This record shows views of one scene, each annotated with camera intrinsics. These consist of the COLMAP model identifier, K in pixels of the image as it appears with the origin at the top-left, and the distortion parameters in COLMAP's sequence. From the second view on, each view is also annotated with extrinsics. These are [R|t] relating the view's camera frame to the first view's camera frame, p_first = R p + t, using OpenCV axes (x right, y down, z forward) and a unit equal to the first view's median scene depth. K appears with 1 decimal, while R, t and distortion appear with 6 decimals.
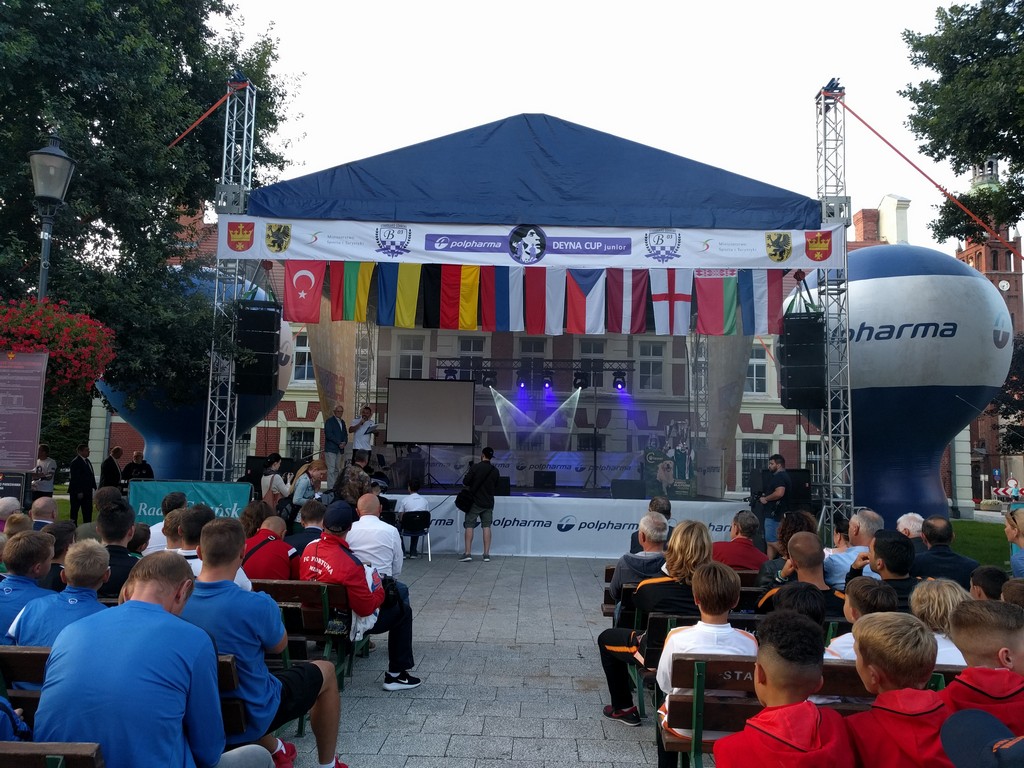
lens RADIAL K [[767.6, 0, 512.0], [0, 767.6, 384.0], [0, 0, 1]] dist [0.013810, 0.009108]
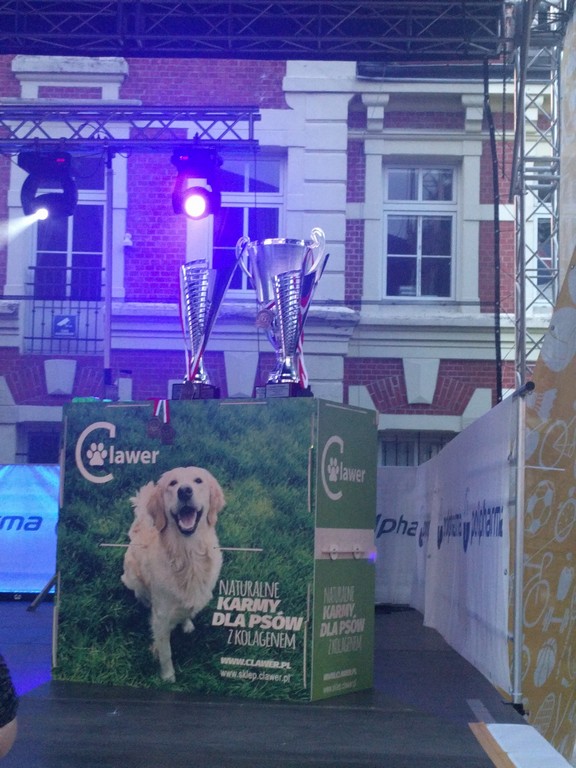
lens RADIAL K [[1323.8, 0, 288.0], [0, 1323.8, 384.0], [0, 0, 1]] dist [0.057664, 0.078538]
pose [[0.999899, -0.005553, -0.013098, 0.219111], [0.005502, 0.999977, -0.003959, 0.079988], [0.013120, 0.003887, 0.999906, 0.691086]]
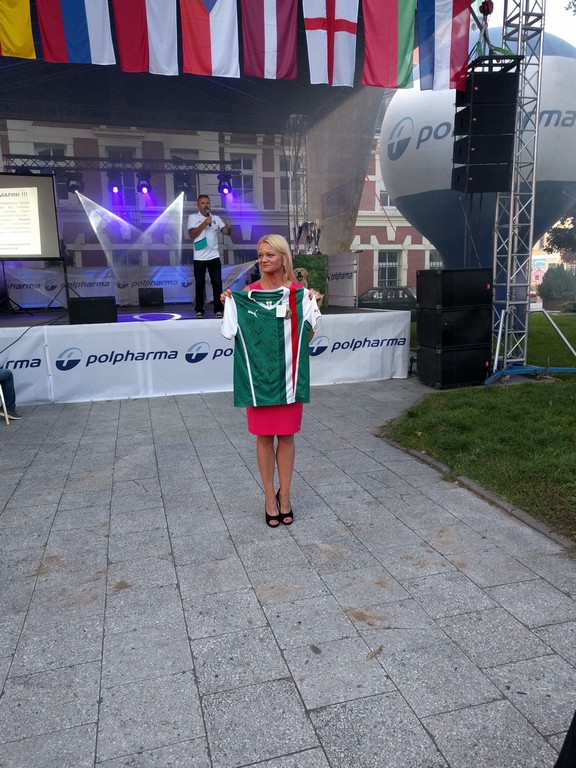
lens RADIAL K [[575.7, 0, 288.0], [0, 575.7, 384.0], [0, 0, 1]] dist [0.013810, 0.009108]
pose [[0.954249, -0.096936, 0.282866, -0.007838], [0.015179, 0.960478, 0.277943, 0.042160], [-0.298629, -0.260933, 0.918006, 0.350346]]
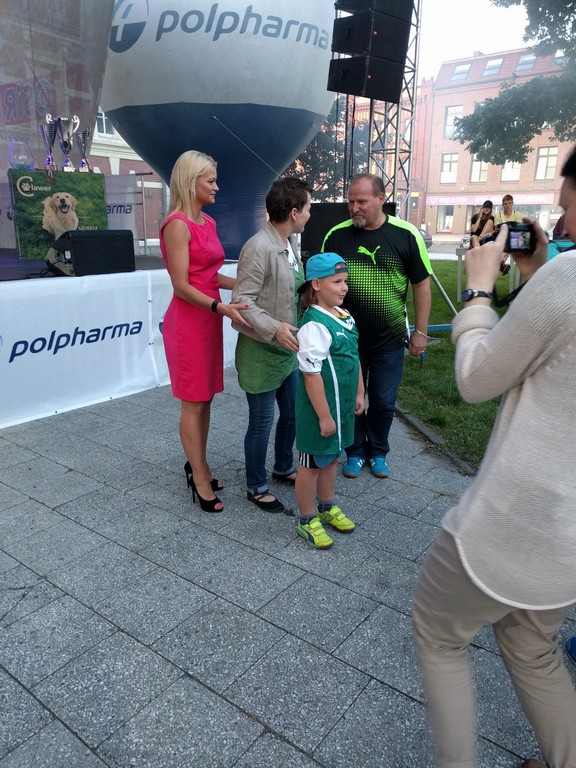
lens RADIAL K [[575.7, 0, 288.0], [0, 575.7, 384.0], [0, 0, 1]] dist [0.013810, 0.009108]
pose [[0.580865, -0.240338, 0.777710, -0.055124], [-0.074661, 0.935661, 0.344913, 0.070226], [-0.810569, -0.258412, 0.525549, 0.590729]]
